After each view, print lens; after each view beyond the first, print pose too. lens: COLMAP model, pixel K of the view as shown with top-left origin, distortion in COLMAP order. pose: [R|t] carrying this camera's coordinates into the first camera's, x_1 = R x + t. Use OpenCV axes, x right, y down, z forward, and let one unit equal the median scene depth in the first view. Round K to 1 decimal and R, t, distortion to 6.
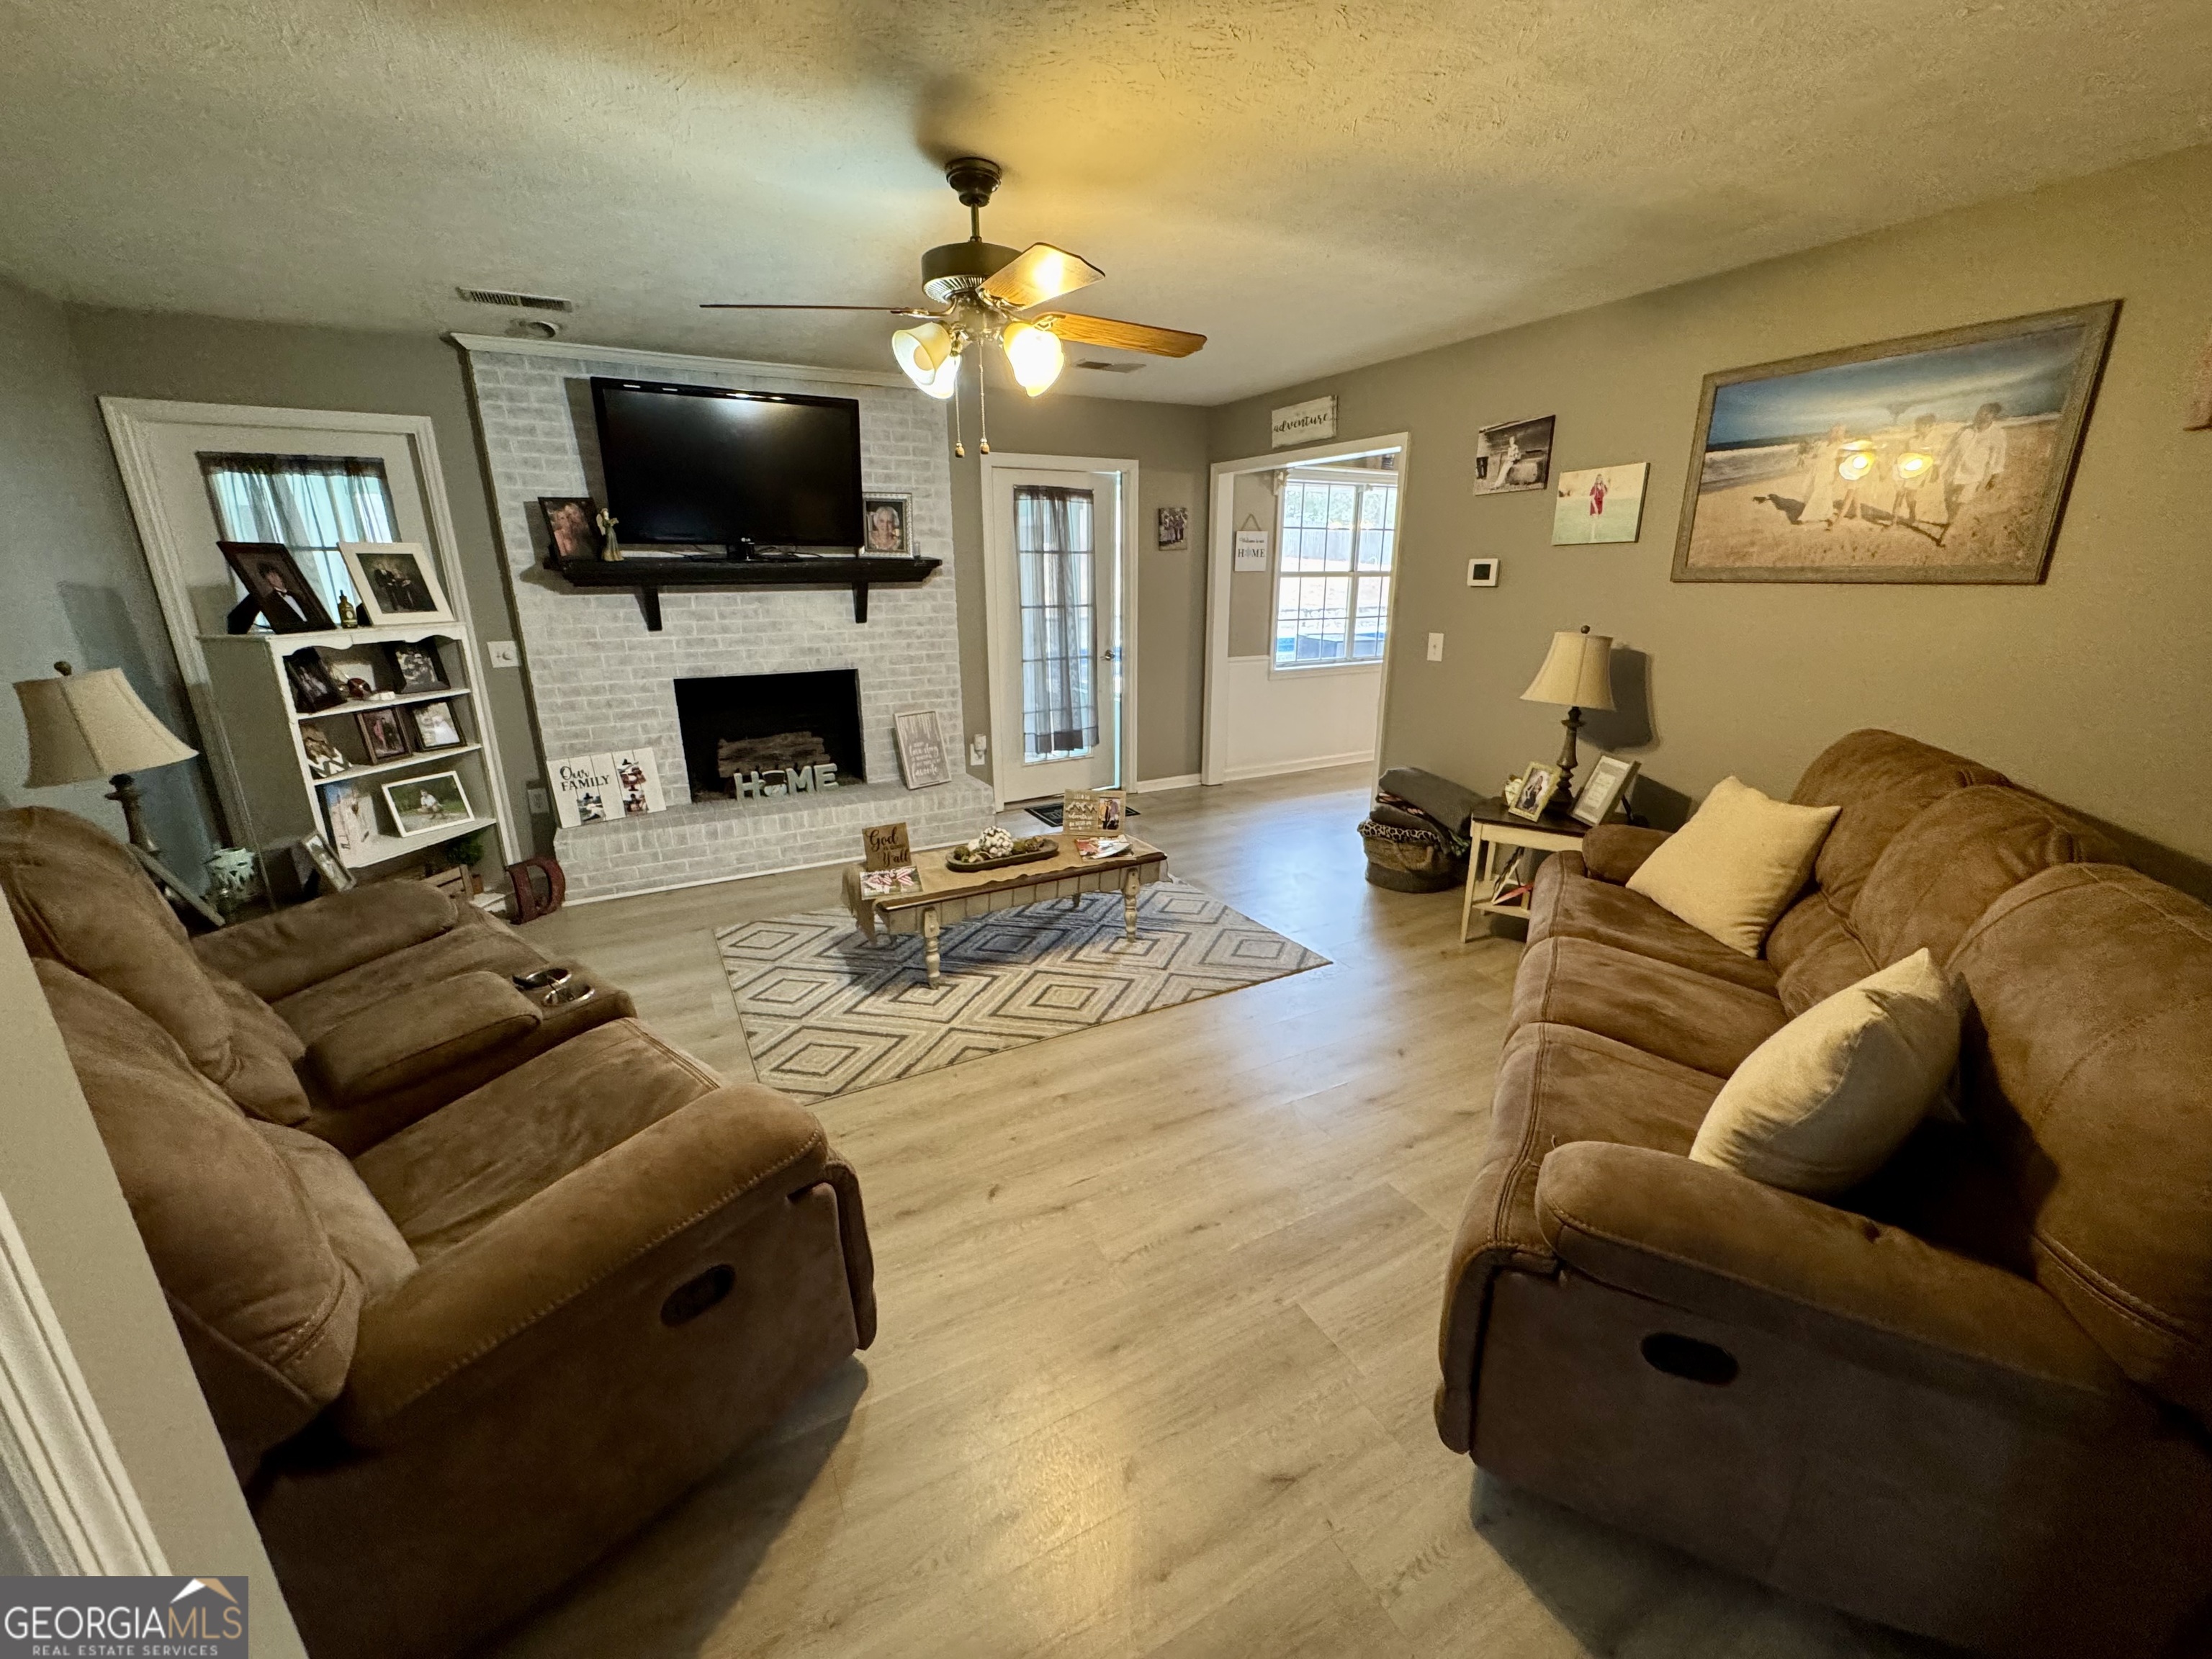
lens RADIAL K [[883.1, 0, 1109.8], [0, 883.1, 830.0], [0, 0, 1]] dist [-0.002097, 0.001025]
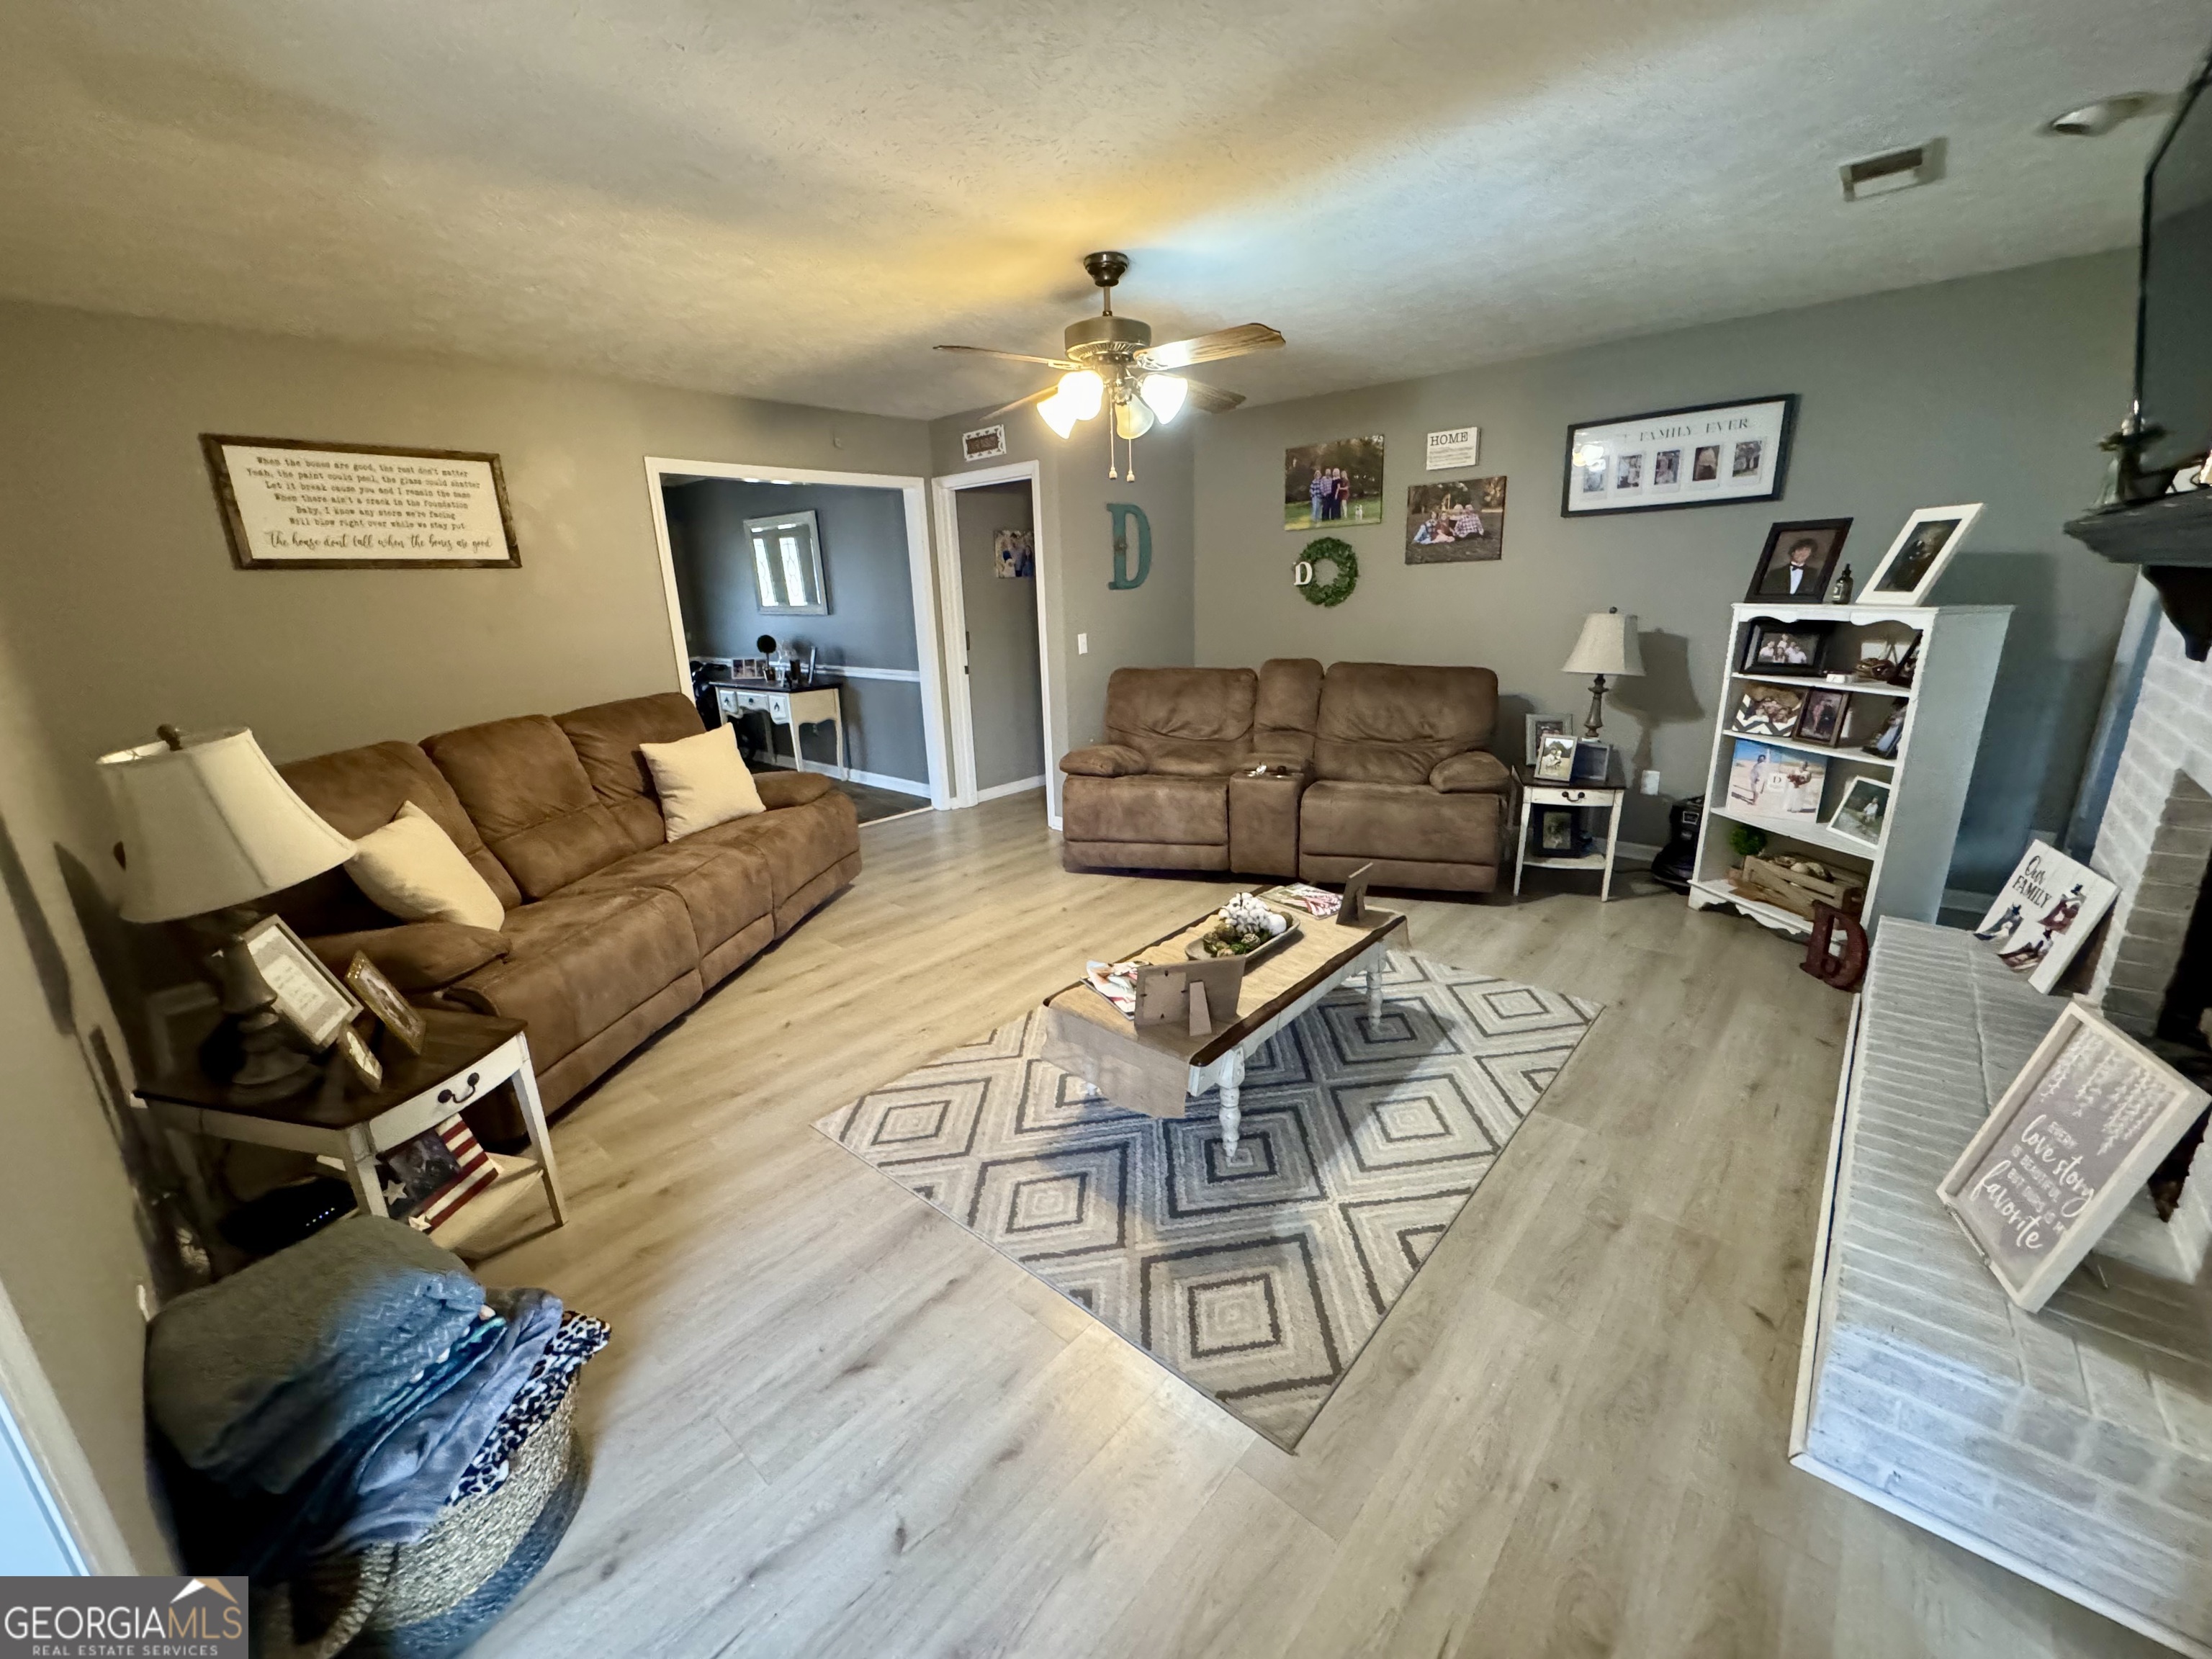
lens RADIAL K [[883.1, 0, 1095.4], [0, 883.1, 841.2], [0, 0, 1]] dist [-0.002097, 0.001025]
pose [[-0.946241, 0.122607, -0.299325, 0.224386], [-0.057941, 0.846162, 0.529766, -0.450234], [0.318230, 0.518630, -0.793570, 1.559243]]
